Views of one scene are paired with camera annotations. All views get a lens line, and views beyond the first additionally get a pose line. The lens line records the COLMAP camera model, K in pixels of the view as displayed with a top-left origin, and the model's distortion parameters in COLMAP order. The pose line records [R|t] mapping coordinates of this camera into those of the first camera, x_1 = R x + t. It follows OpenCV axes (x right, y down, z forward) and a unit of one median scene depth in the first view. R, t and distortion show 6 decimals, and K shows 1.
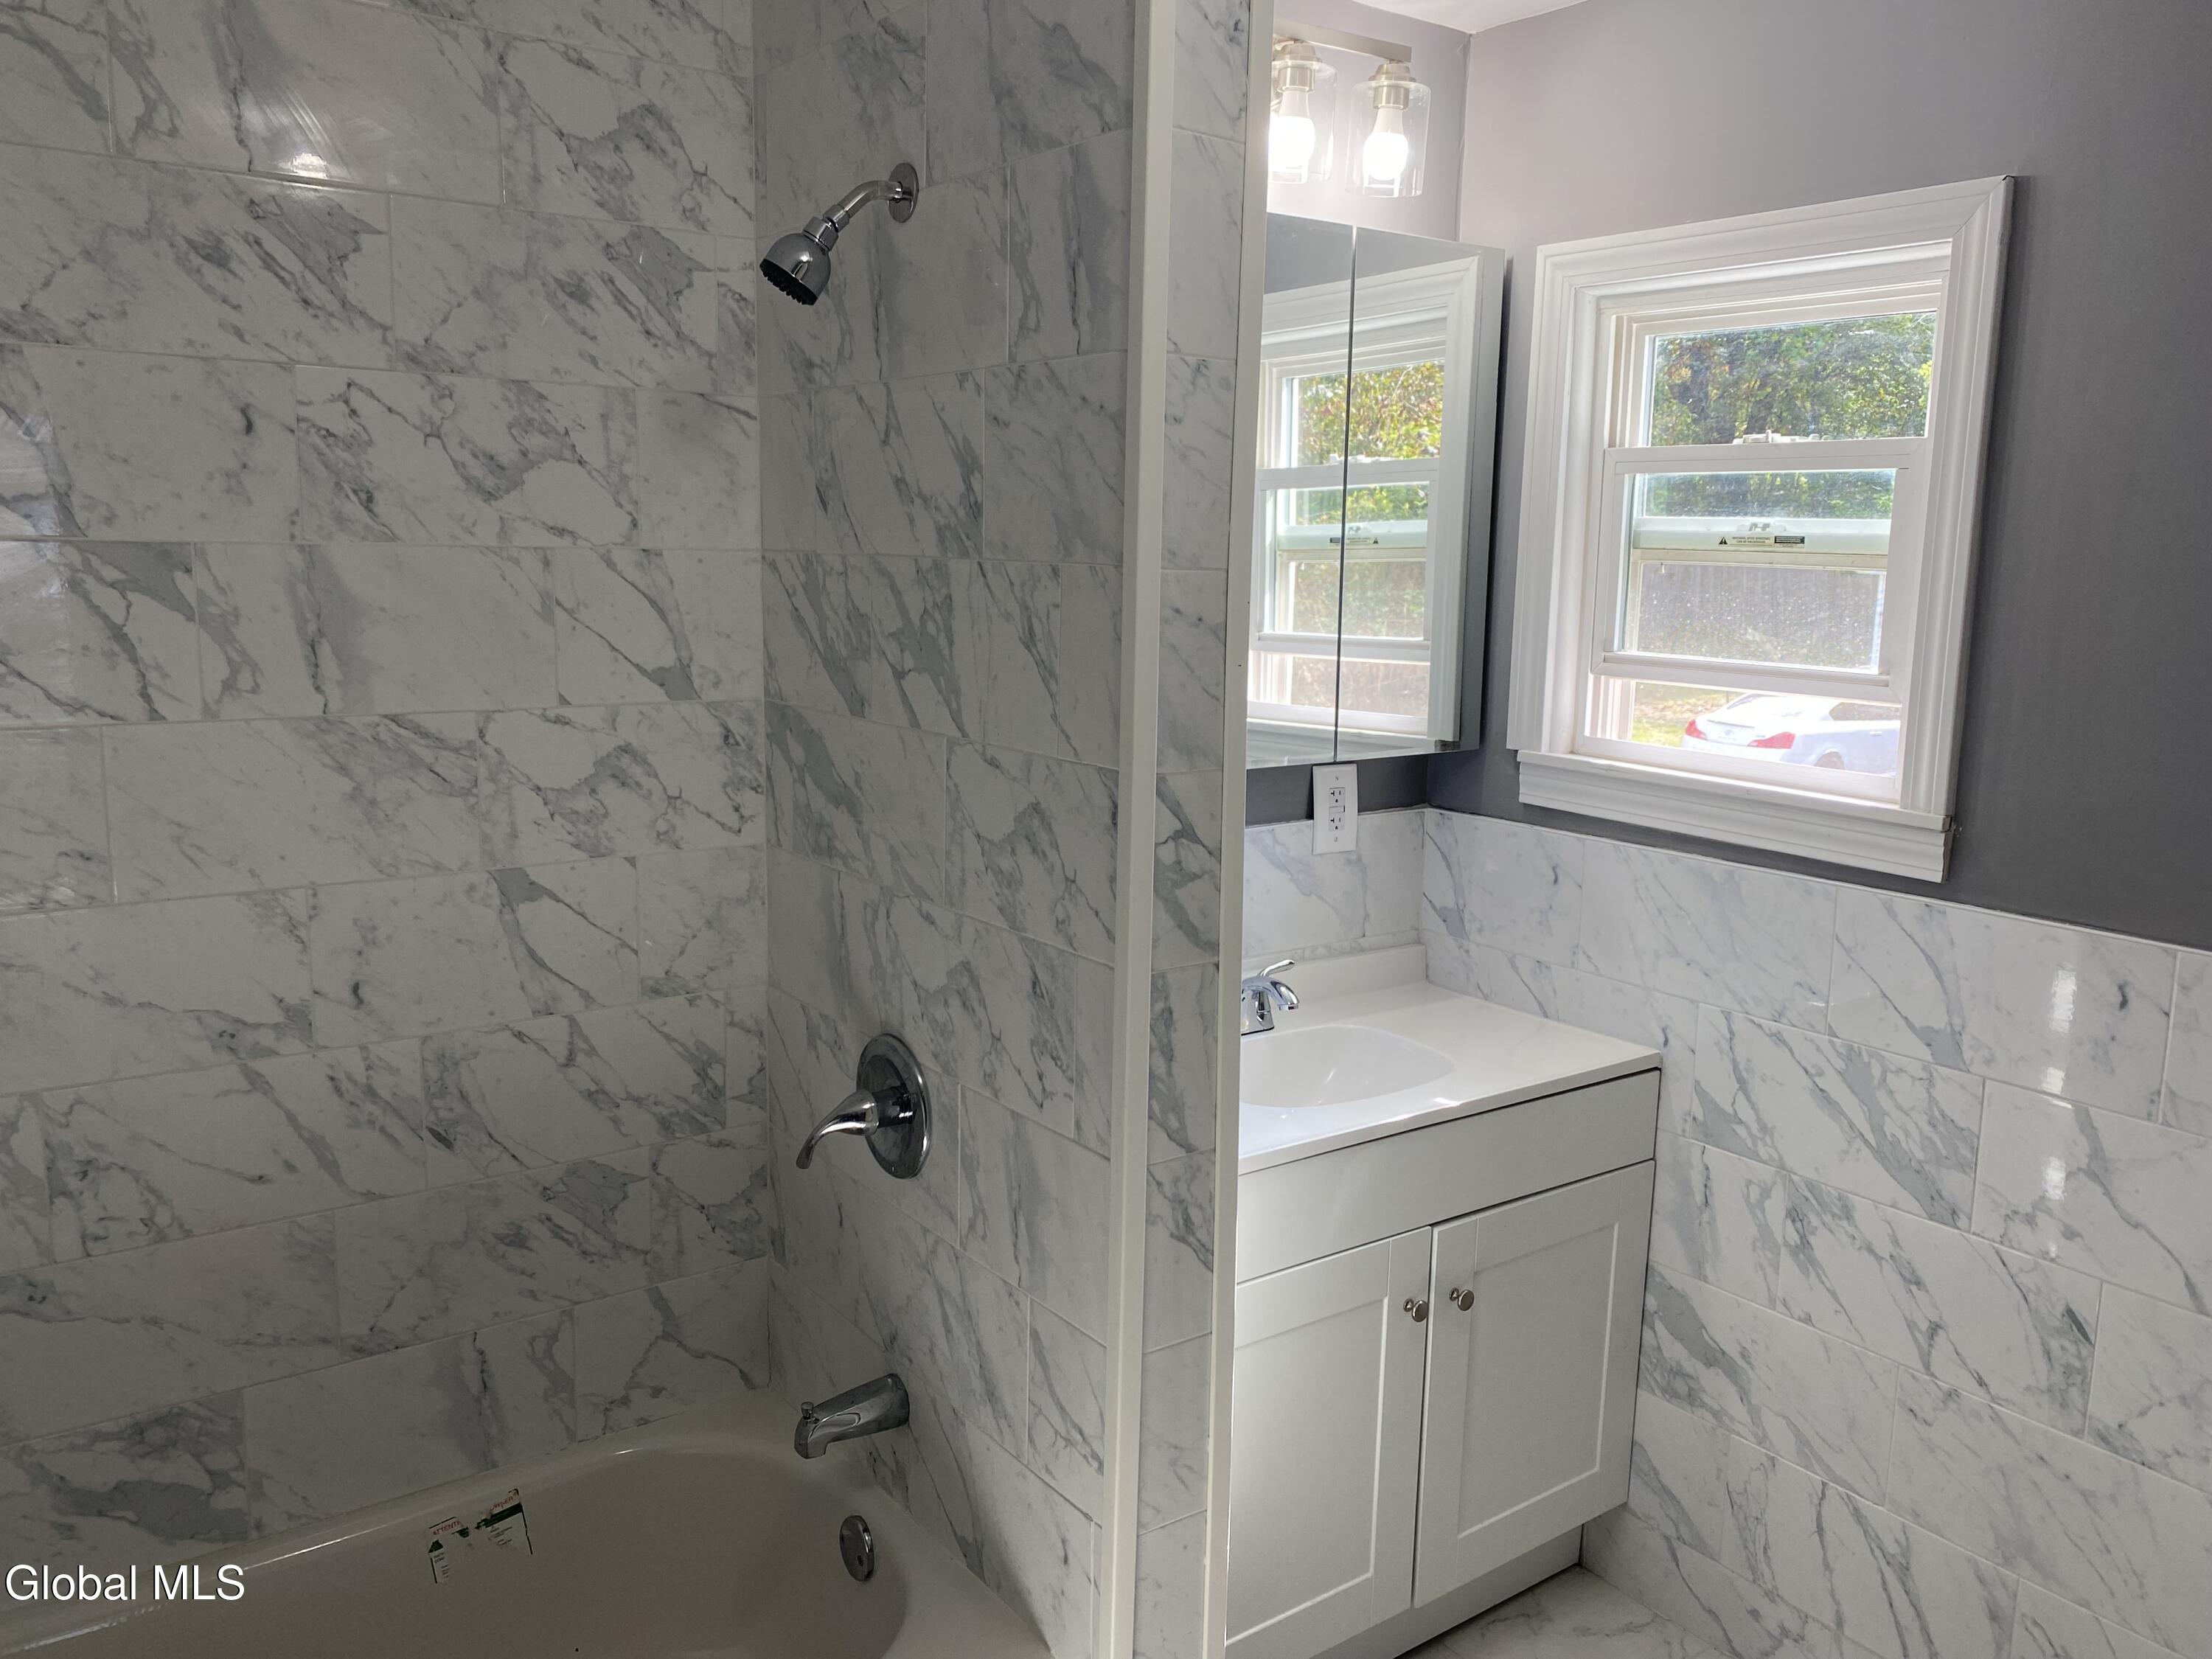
lens RADIAL K [[1694.8, 0, 1083.8], [0, 1694.8, 808.3], [0, 0, 1]] dist [0.018591, -0.035765]
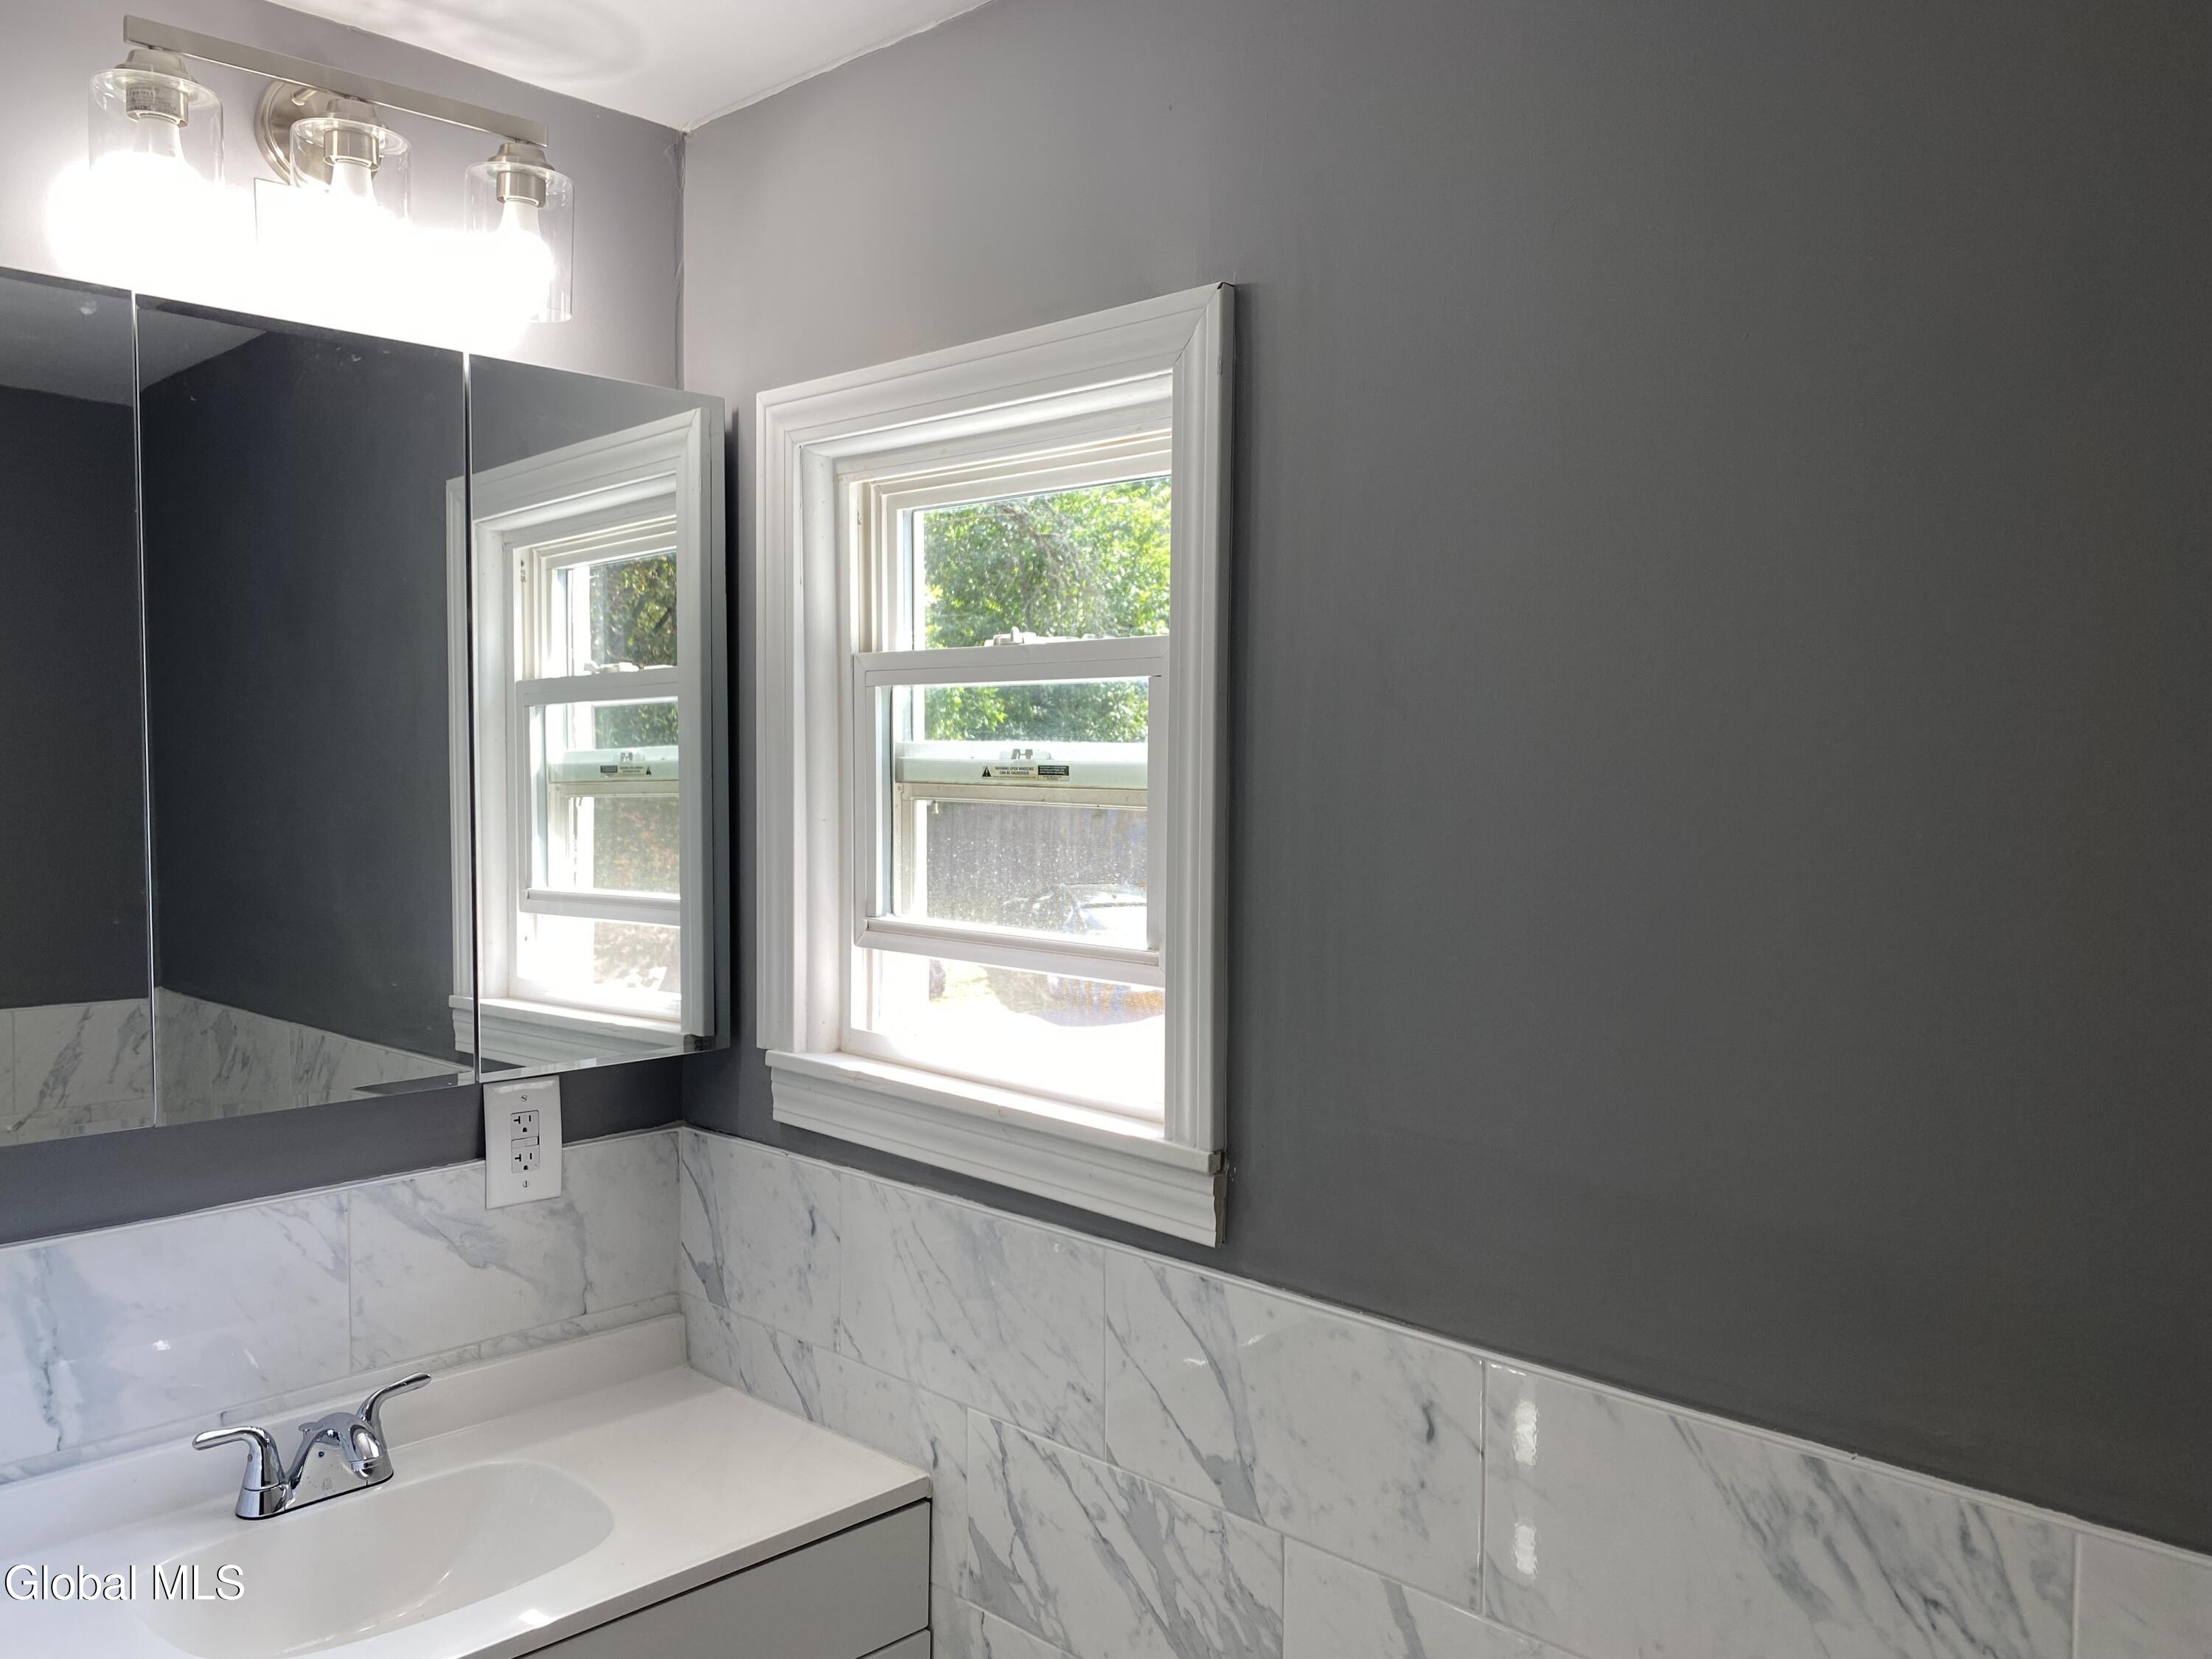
lens RADIAL K [[1694.8, 0, 1098.9], [0, 1694.8, 832.4], [0, 0, 1]] dist [0.018591, -0.035765]
pose [[0.981244, -0.019128, 0.191816, 0.282111], [0.040483, 0.993322, -0.108038, -0.047371], [-0.188469, 0.113778, 0.975466, 0.258668]]
